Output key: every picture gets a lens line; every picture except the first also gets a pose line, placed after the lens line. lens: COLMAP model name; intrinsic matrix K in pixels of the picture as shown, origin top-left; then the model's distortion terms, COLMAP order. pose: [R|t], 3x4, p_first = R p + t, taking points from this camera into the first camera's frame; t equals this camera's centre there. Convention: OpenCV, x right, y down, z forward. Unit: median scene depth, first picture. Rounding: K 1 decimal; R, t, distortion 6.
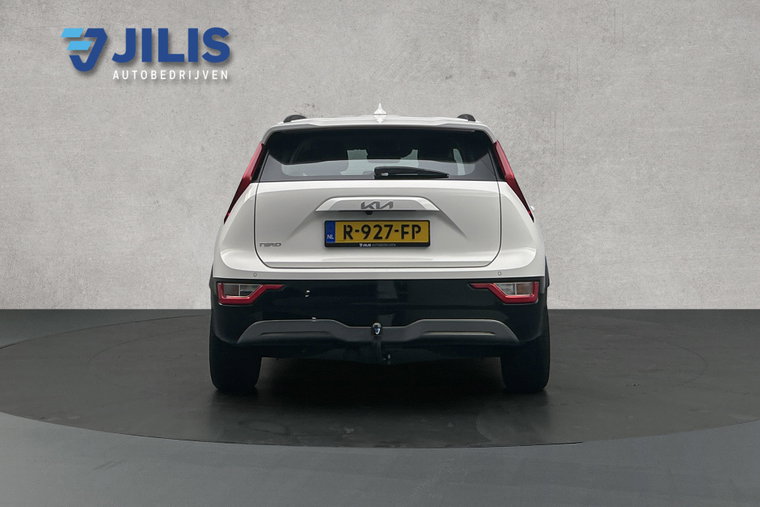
lens RADIAL K [[595.6, 0, 379.8], [0, 595.6, 253.4], [0, 0, 1]] dist [-0.006096, 0.005788]
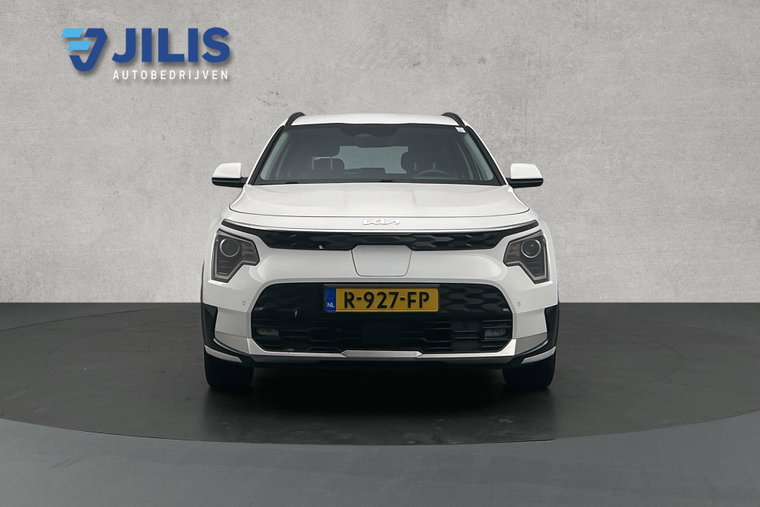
lens RADIAL K [[595.6, 0, 380.1], [0, 595.6, 253.7], [0, 0, 1]] dist [-0.006096, 0.005788]
pose [[1.000000, -0.000015, 0.000327, 0.056011], [0.000015, 1.000000, 0.000329, 0.013488], [-0.000327, -0.000329, 1.000000, 0.027325]]
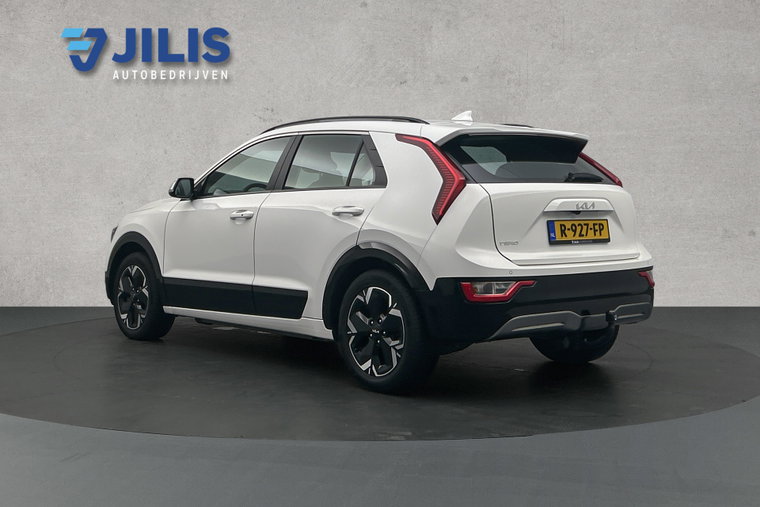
lens RADIAL K [[595.6, 0, 380.1], [0, 595.6, 253.5], [0, 0, 1]] dist [-0.006096, 0.005788]
pose [[1.000000, -0.000069, 0.000480, 0.075272], [0.000069, 1.000000, 0.000044, 0.001337], [-0.000480, -0.000044, 1.000000, -0.035009]]
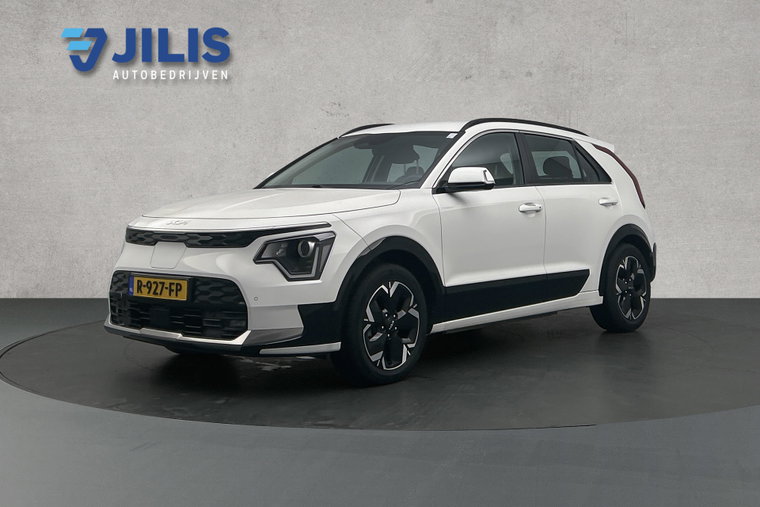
lens RADIAL K [[595.6, 0, 379.7], [0, 595.6, 253.8], [0, 0, 1]] dist [-0.006096, 0.005788]
pose [[1.000000, 0.000019, -0.000091, -0.040533], [-0.000019, 1.000000, 0.000491, 0.014826], [0.000091, -0.000491, 1.000000, -0.050557]]
